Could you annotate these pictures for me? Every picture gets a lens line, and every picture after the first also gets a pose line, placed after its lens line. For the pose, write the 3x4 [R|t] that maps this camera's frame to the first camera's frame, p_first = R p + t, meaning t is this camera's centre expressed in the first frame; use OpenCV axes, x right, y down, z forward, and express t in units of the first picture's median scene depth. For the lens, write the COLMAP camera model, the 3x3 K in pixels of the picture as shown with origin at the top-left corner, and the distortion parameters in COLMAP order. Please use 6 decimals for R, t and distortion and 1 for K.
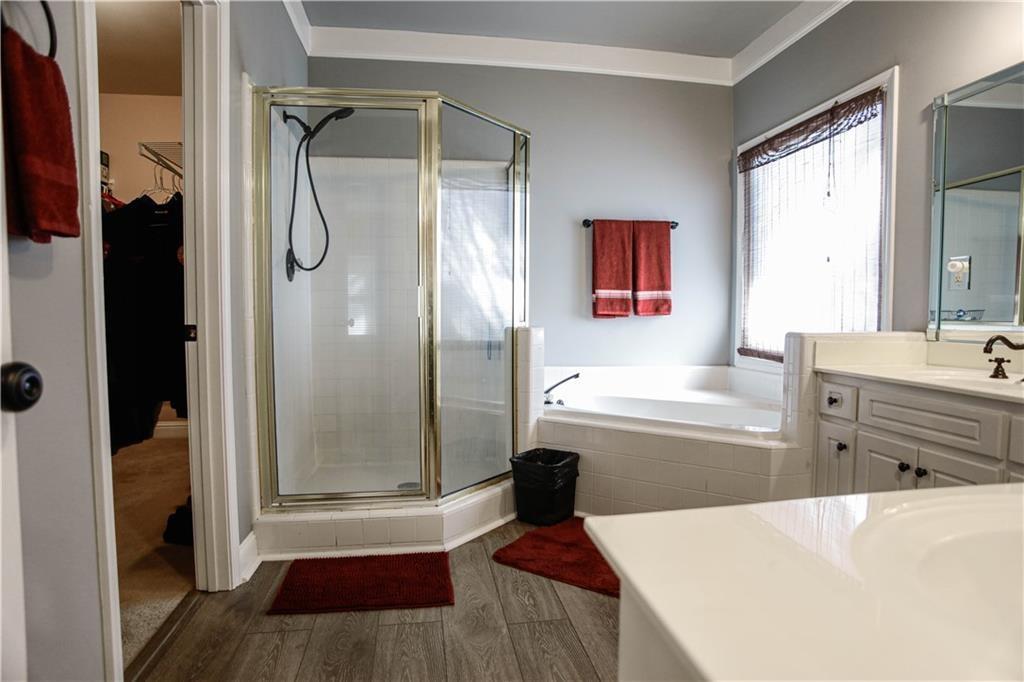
lens RADIAL K [[585.2, 0, 513.3], [0, 585.2, 342.1], [0, 0, 1]] dist [-0.110266, 0.060217]
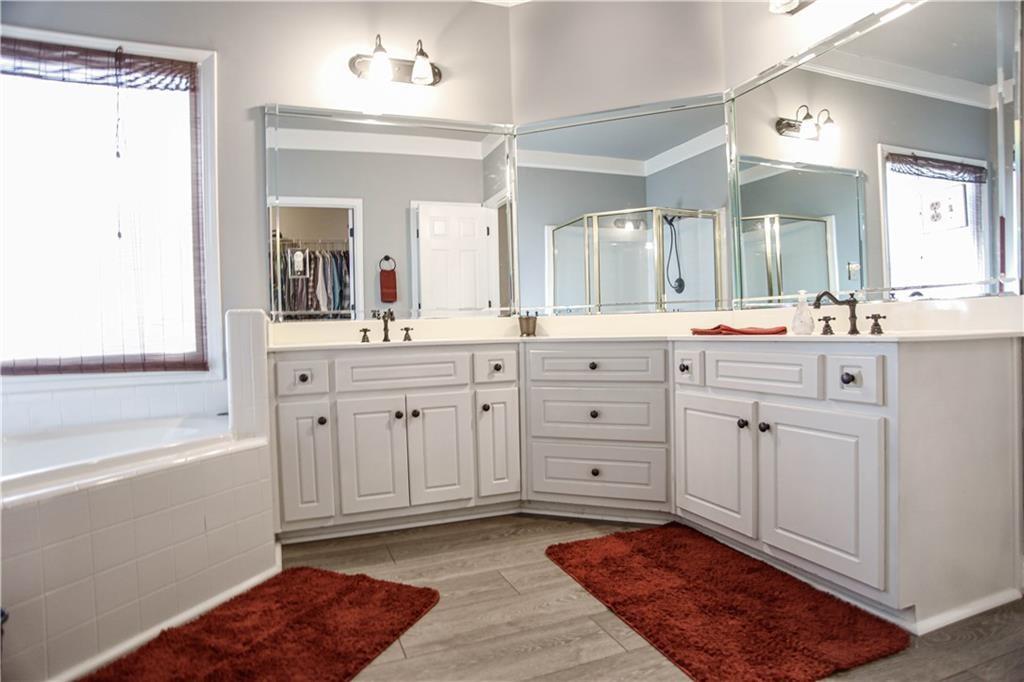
lens RADIAL K [[585.2, 0, 513.3], [0, 585.2, 342.1], [0, 0, 1]] dist [-0.110266, 0.060217]
pose [[-0.214376, -0.015159, 0.976633, -0.405543], [0.085765, 0.995725, 0.034281, 0.033310], [-0.972979, 0.091110, -0.212160, 0.722793]]
